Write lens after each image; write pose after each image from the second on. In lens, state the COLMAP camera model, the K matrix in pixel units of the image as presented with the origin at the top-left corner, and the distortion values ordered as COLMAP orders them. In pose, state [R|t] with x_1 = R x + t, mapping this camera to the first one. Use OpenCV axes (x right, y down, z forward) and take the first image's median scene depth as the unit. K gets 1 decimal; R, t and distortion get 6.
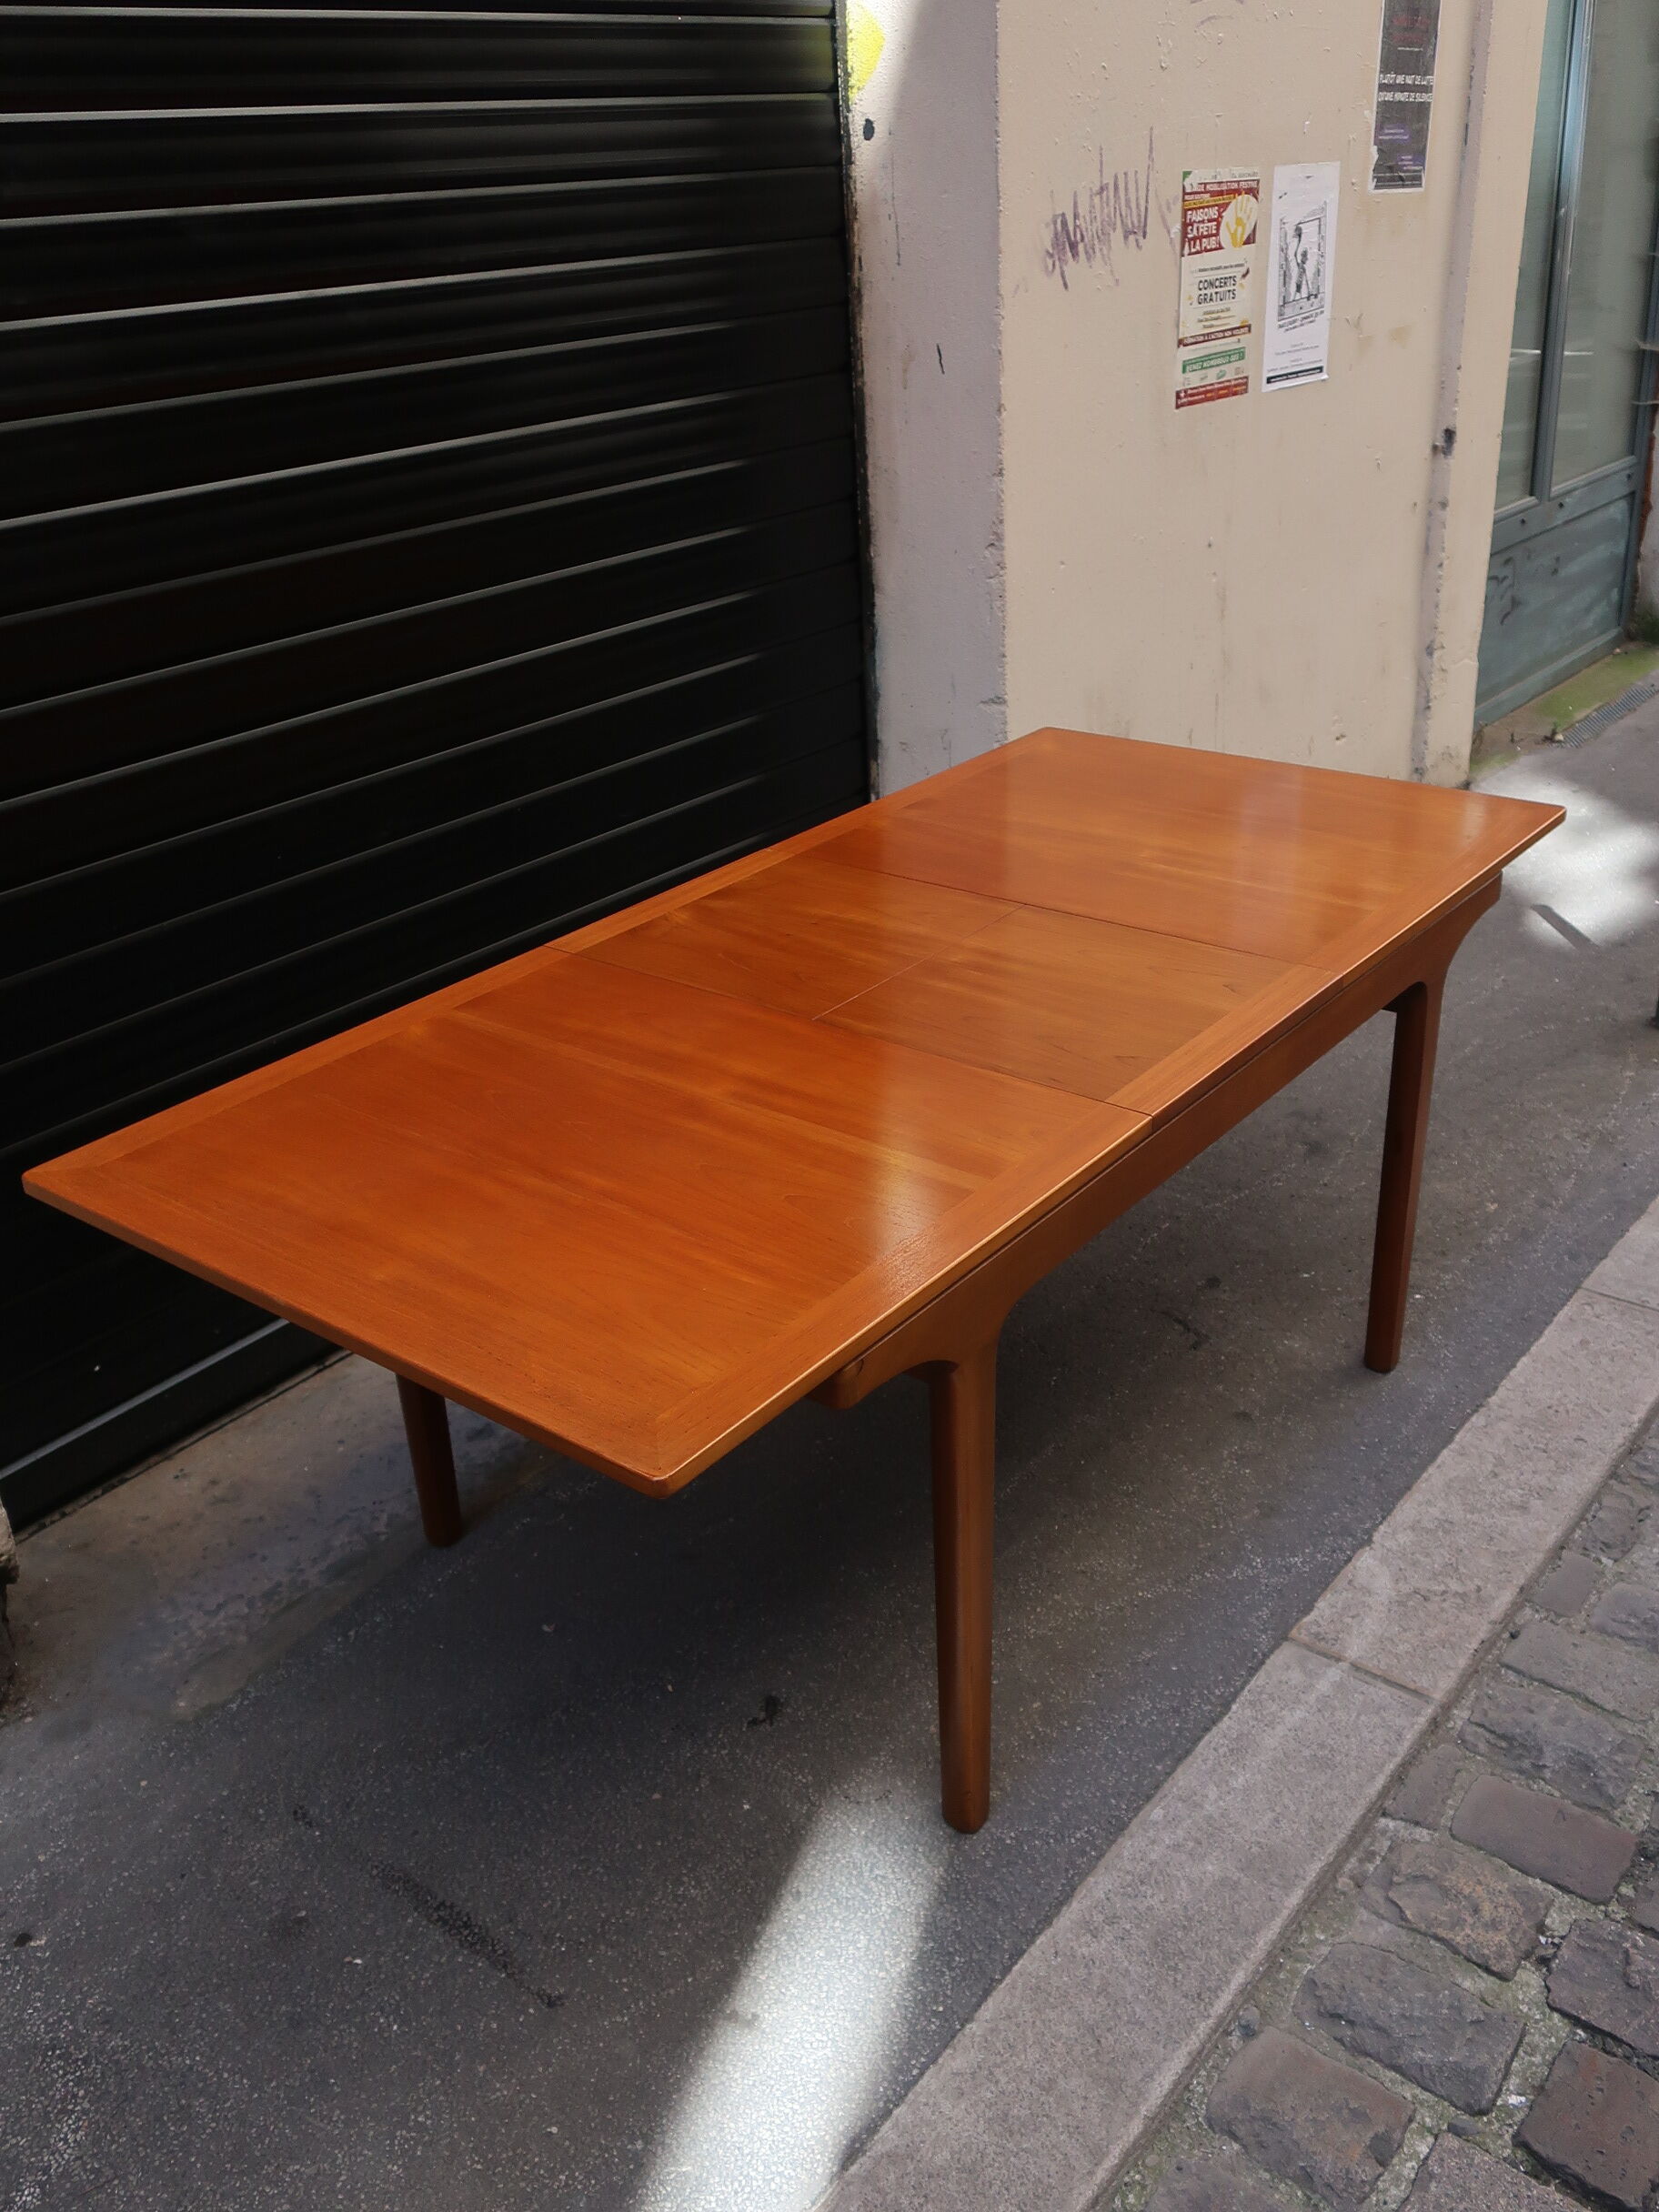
lens RADIAL K [[1966.2, 0, 834.9], [0, 1966.2, 1106.7], [0, 0, 1]] dist [-0.005152, 0.031239]
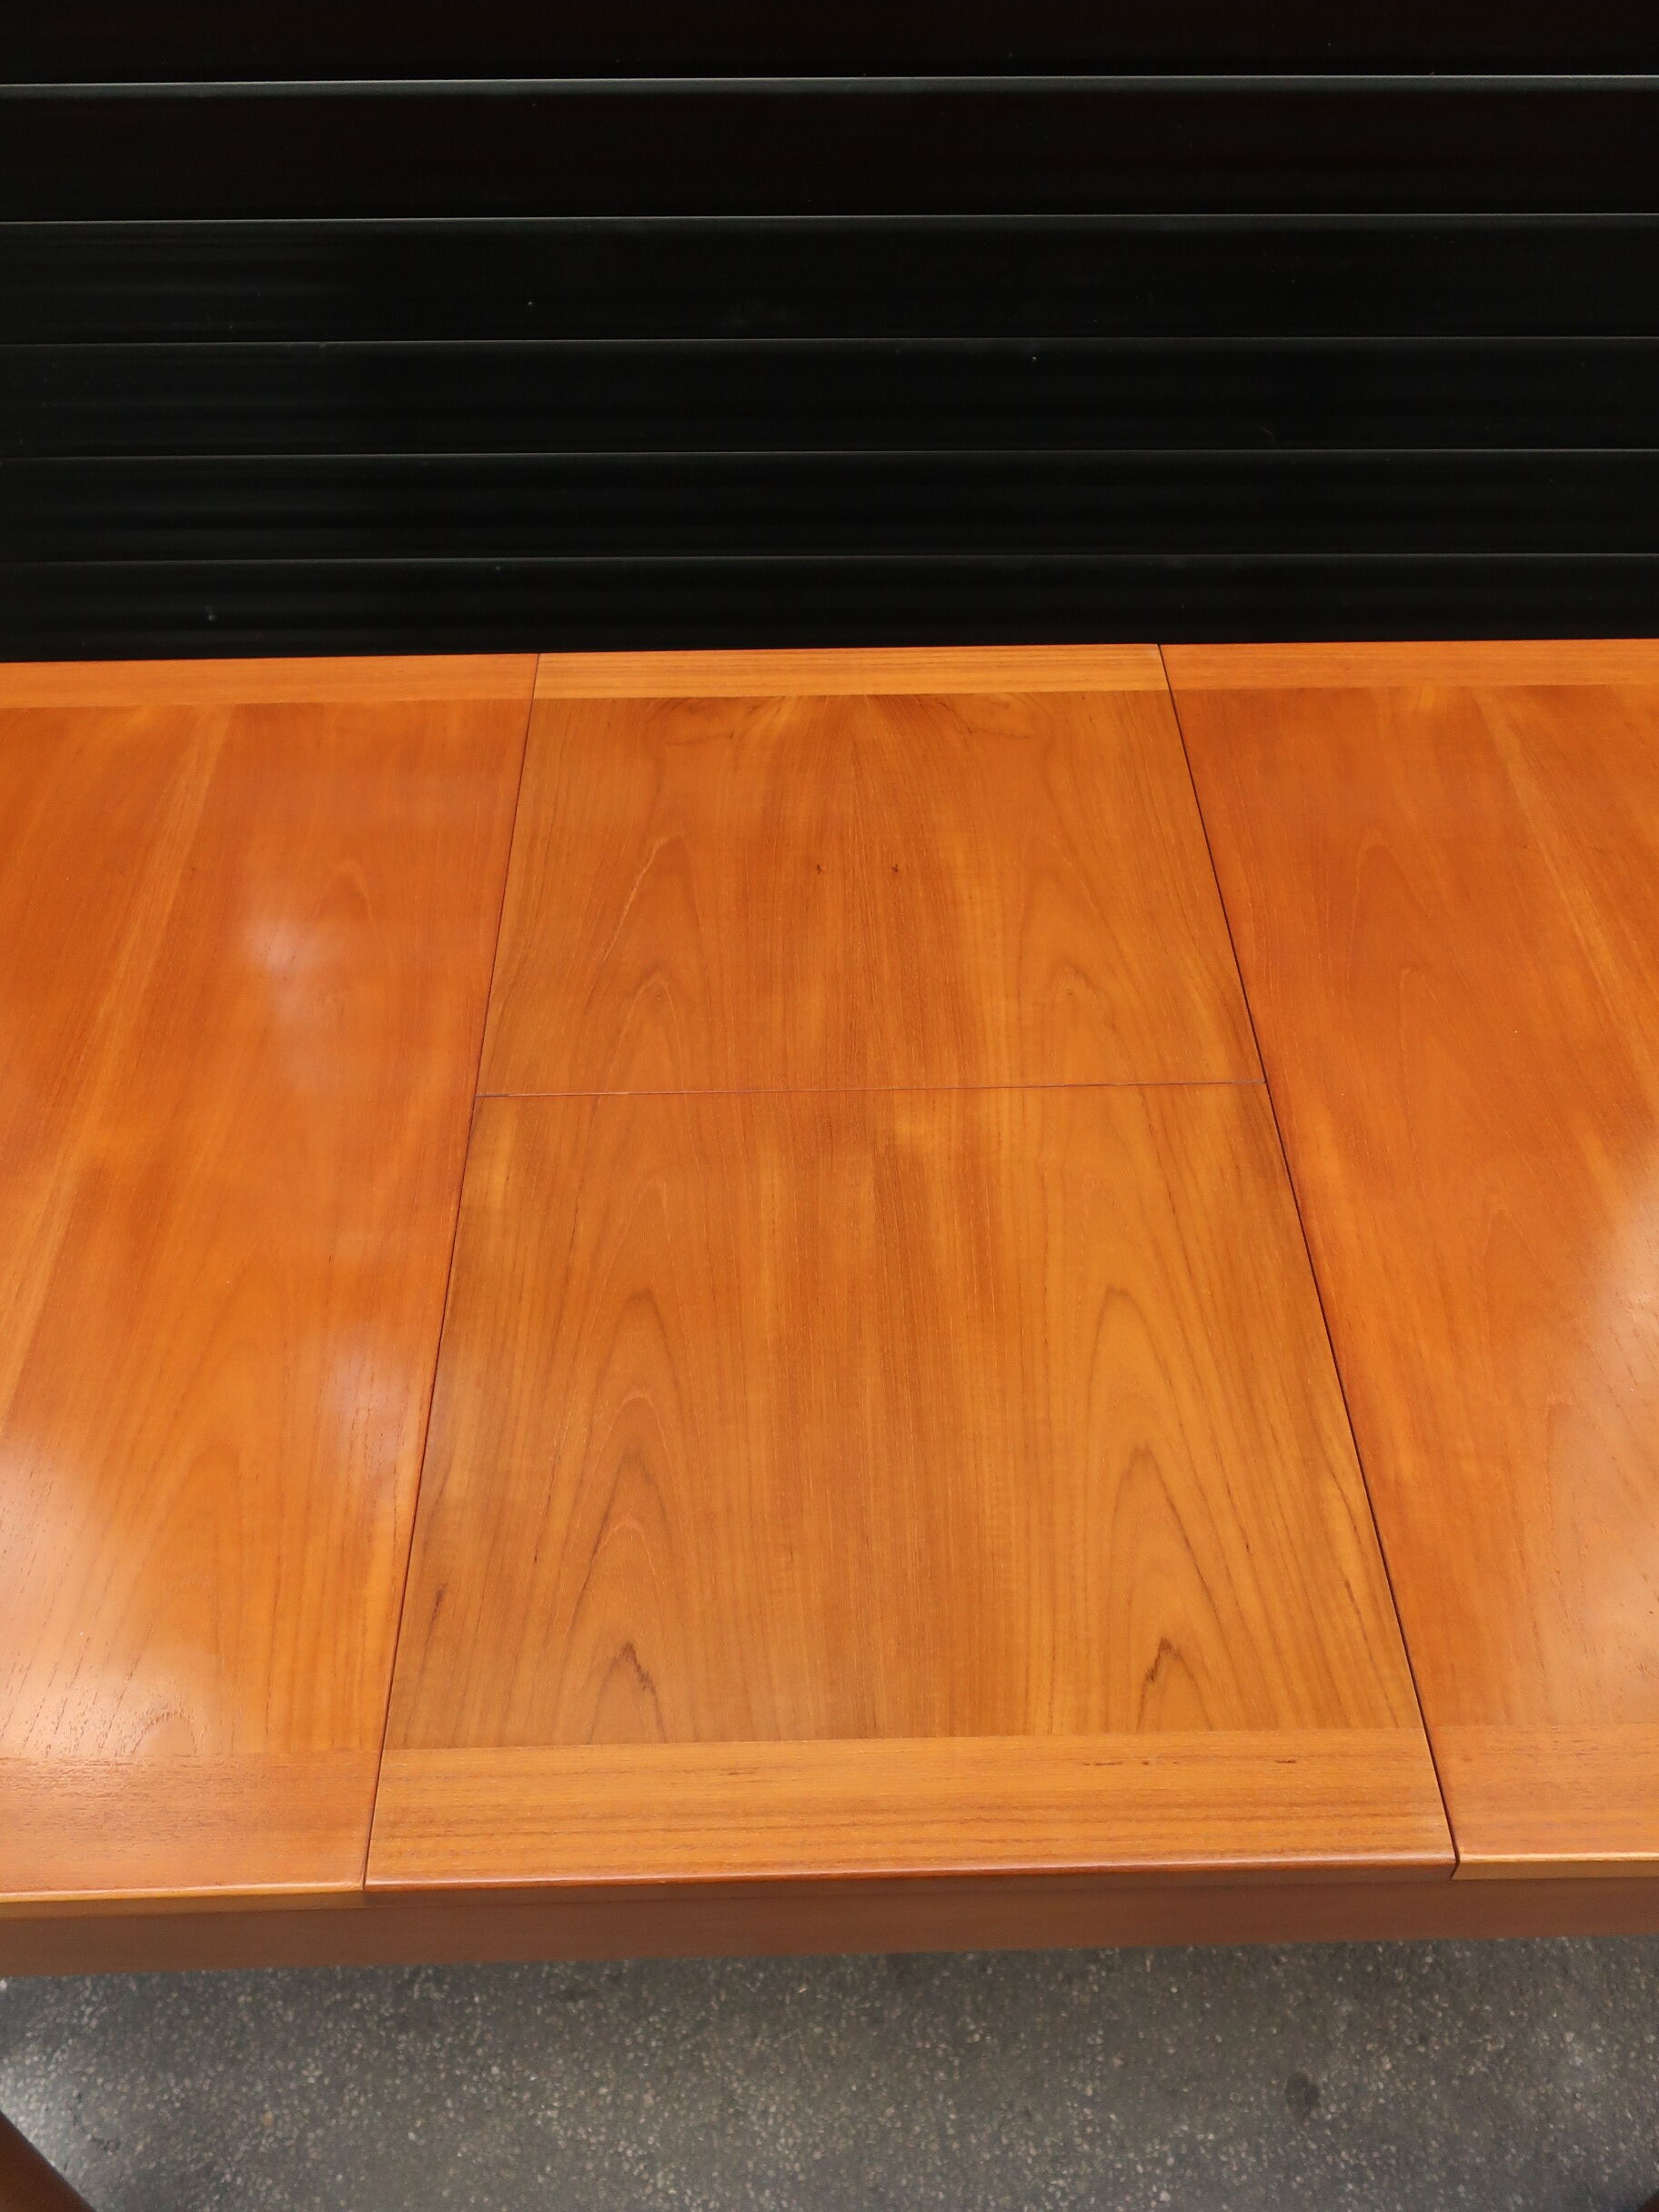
lens RADIAL K [[1966.2, 0, 827.9], [0, 1966.2, 1117.5], [0, 0, 1]] dist [-0.005152, 0.031239]
pose [[0.633768, 0.588078, -0.502496, 0.286678], [-0.361699, 0.799528, 0.479508, -0.300023], [0.683748, -0.122145, 0.719423, 0.696035]]
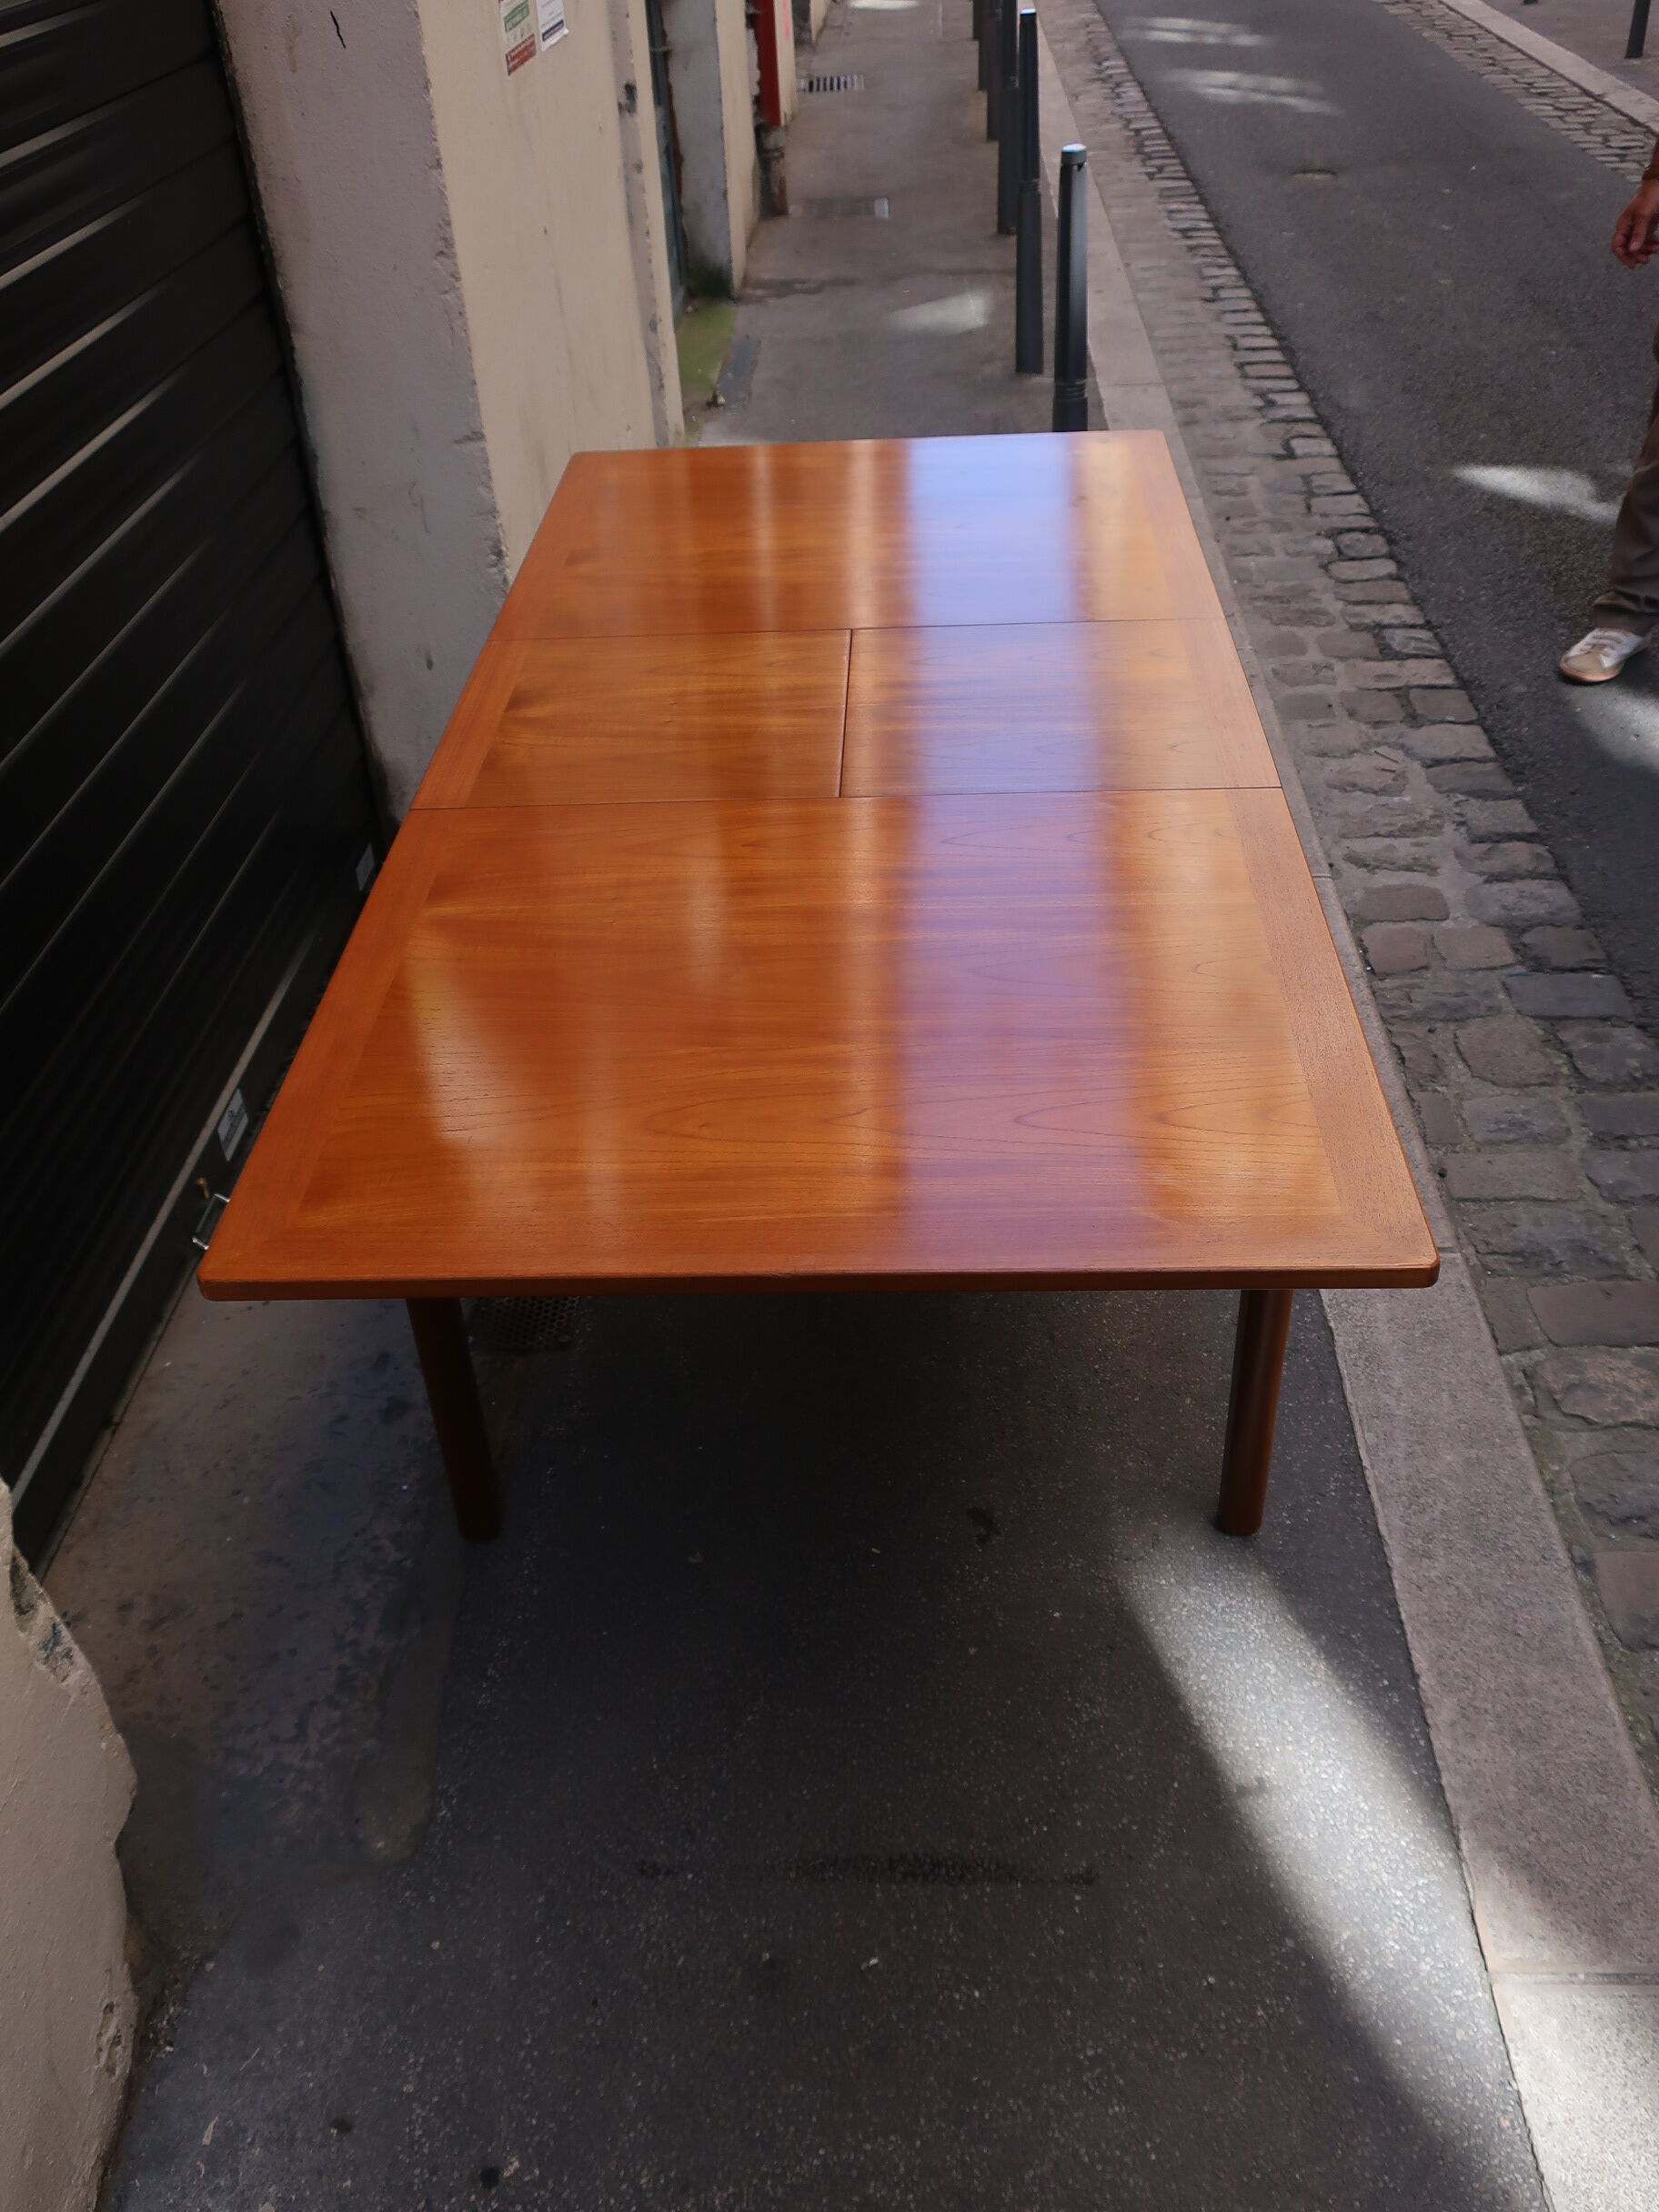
lens RADIAL K [[1966.2, 0, 828.3], [0, 1966.2, 1092.1], [0, 0, 1]] dist [-0.005152, 0.031239]
pose [[0.808200, -0.334142, 0.484934, -0.481007], [0.269911, 0.942040, 0.199272, -0.095682], [-0.523412, -0.030162, 0.851546, 0.240507]]
